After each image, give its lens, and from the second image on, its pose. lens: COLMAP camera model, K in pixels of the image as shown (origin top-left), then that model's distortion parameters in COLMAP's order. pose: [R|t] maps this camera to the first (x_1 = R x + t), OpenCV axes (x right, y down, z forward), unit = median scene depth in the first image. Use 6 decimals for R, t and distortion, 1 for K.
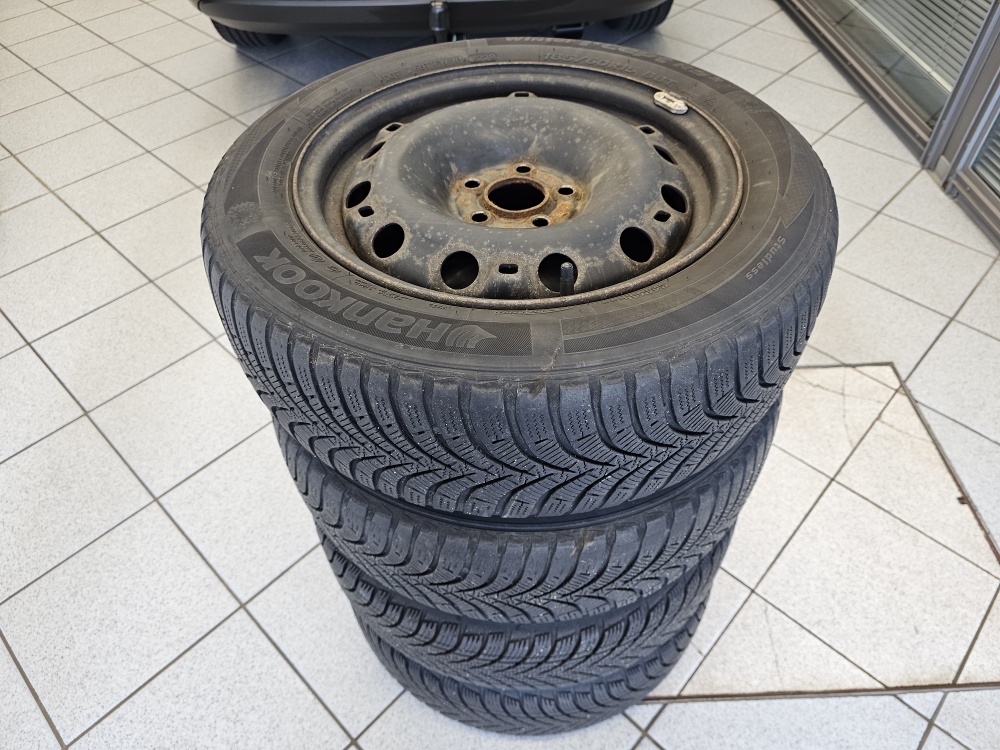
lens RADIAL K [[675.9, 0, 498.7], [0, 675.9, 373.8], [0, 0, 1]] dist [0.055149, -0.053220]
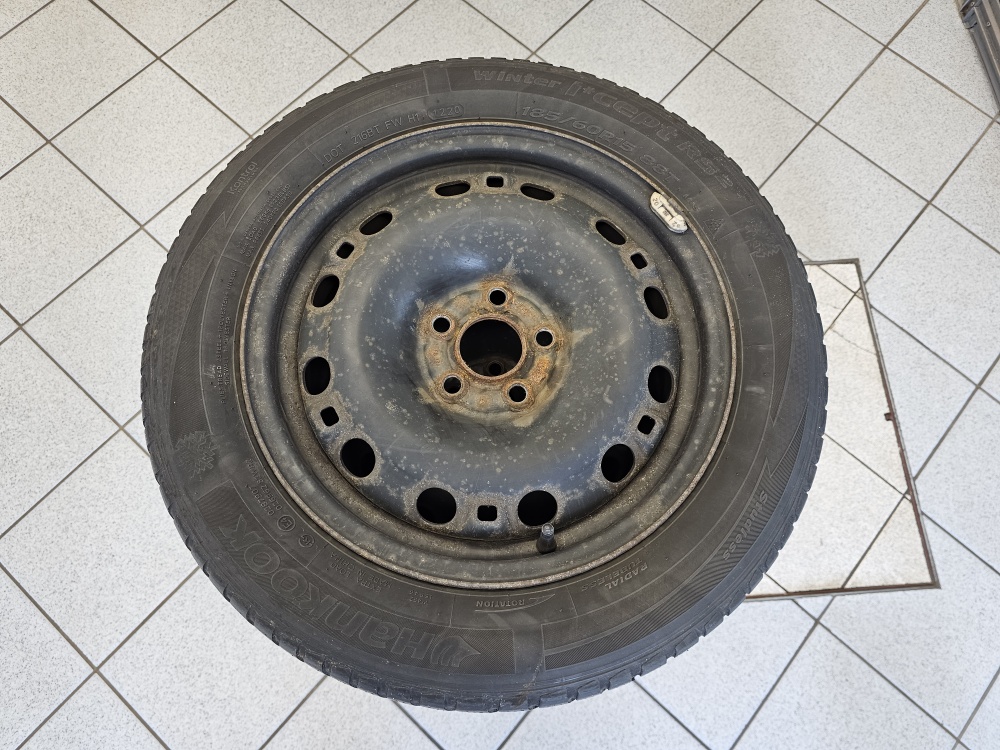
lens RADIAL K [[675.9, 0, 497.5], [0, 675.9, 371.4], [0, 0, 1]] dist [0.055149, -0.053220]
pose [[0.997620, -0.020512, 0.065834, -0.017038], [-0.009307, 0.905943, 0.423298, -0.412286], [-0.068324, -0.422903, 0.903595, 0.111009]]
